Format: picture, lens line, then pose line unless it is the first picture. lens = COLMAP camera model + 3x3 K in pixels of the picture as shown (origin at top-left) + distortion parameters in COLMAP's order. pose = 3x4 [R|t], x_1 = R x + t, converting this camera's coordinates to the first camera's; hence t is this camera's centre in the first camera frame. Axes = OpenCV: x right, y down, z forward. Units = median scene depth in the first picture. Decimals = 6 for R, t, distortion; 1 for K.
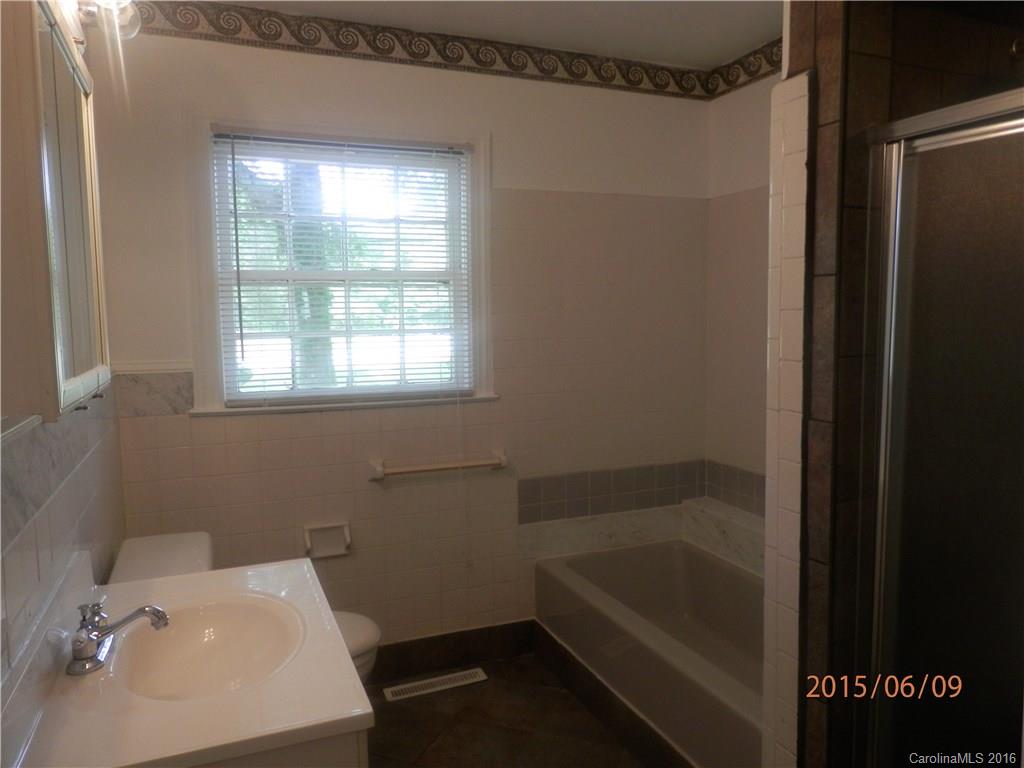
lens RADIAL K [[755.5, 0, 512.3], [0, 755.5, 381.7], [0, 0, 1]] dist [0.005365, -0.000294]
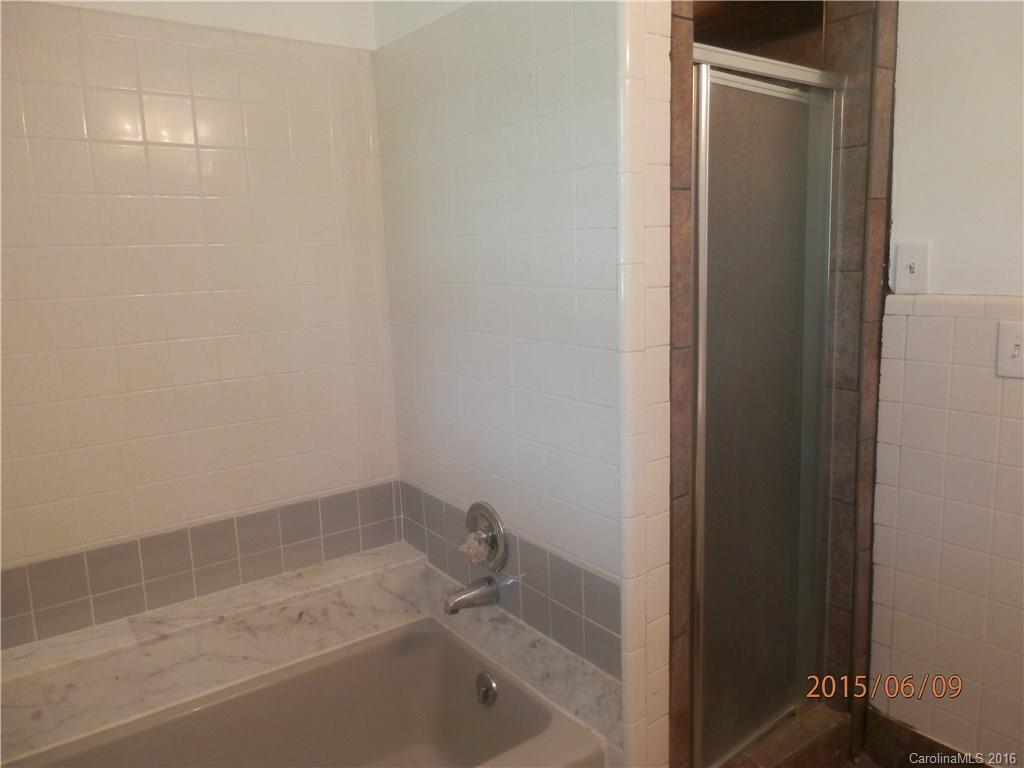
lens RADIAL K [[755.5, 0, 512.9], [0, 755.5, 382.0], [0, 0, 1]] dist [0.005365, -0.000294]
pose [[-0.244598, -0.140694, 0.959363, -0.443429], [0.133068, 0.975184, 0.176941, -0.099592], [-0.960450, 0.170940, -0.219807, 1.413797]]
